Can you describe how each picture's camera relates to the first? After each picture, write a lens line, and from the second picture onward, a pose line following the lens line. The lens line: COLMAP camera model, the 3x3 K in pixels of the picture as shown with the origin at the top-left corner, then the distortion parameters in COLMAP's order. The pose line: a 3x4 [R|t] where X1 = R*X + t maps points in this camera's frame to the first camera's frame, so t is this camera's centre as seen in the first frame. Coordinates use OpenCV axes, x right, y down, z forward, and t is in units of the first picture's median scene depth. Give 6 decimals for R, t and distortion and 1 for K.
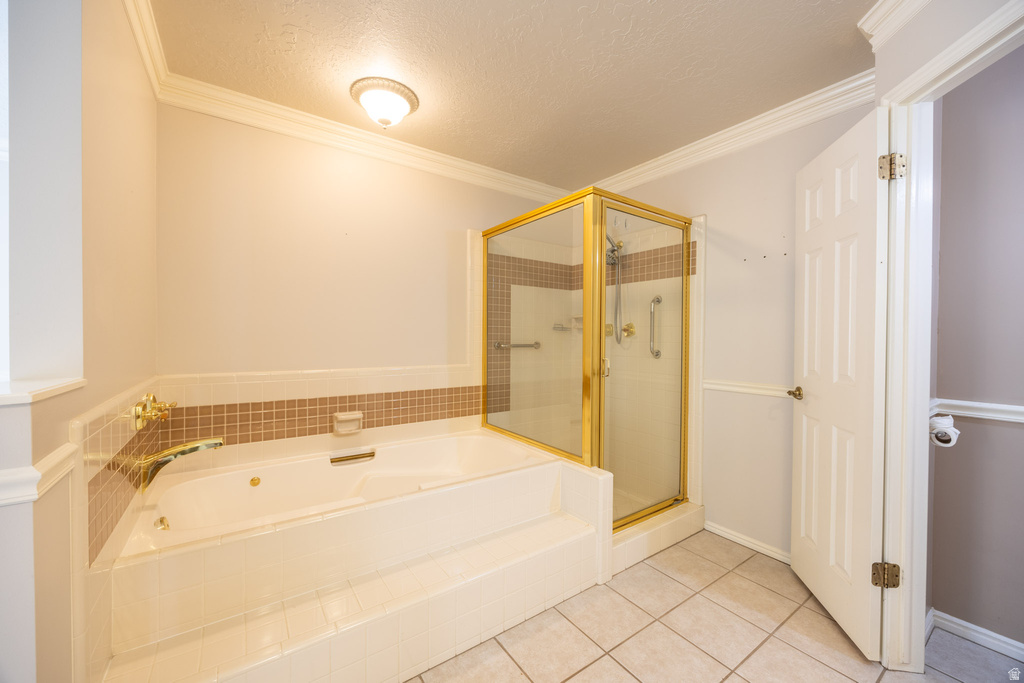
lens RADIAL K [[391.0, 0, 507.9], [0, 391.0, 341.5], [0, 0, 1]] dist [-0.003612, 0.000162]
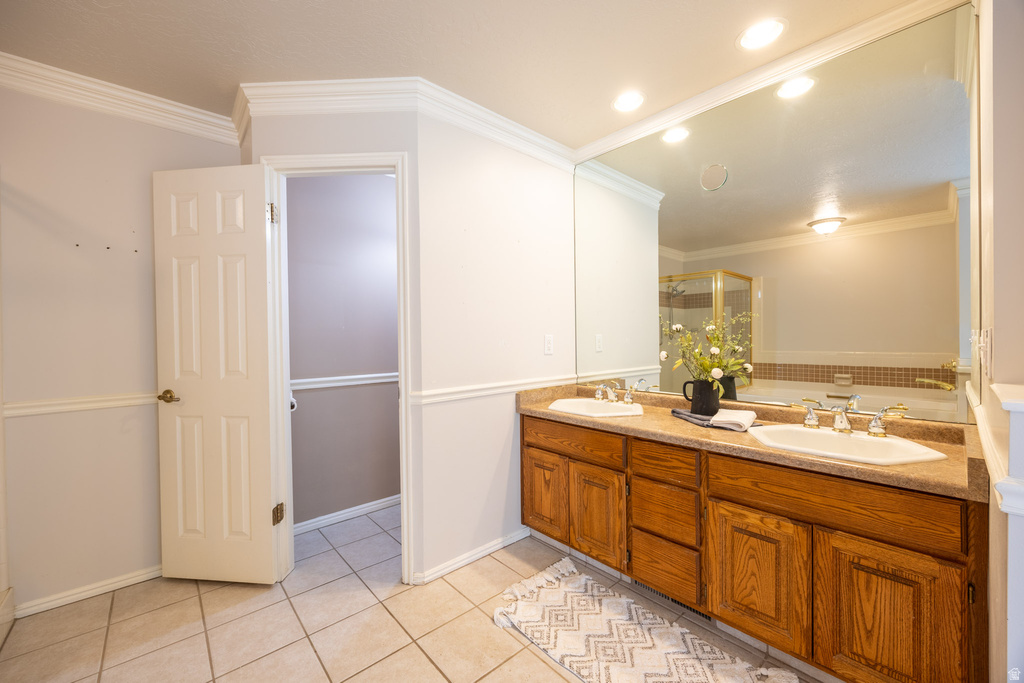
lens RADIAL K [[391.0, 0, 507.8], [0, 391.0, 338.3], [0, 0, 1]] dist [-0.003612, 0.000162]
pose [[-0.114073, -0.013070, 0.993386, -0.355881], [0.019674, 0.999688, 0.015413, -0.013822], [-0.993278, 0.021303, -0.113780, 0.264290]]
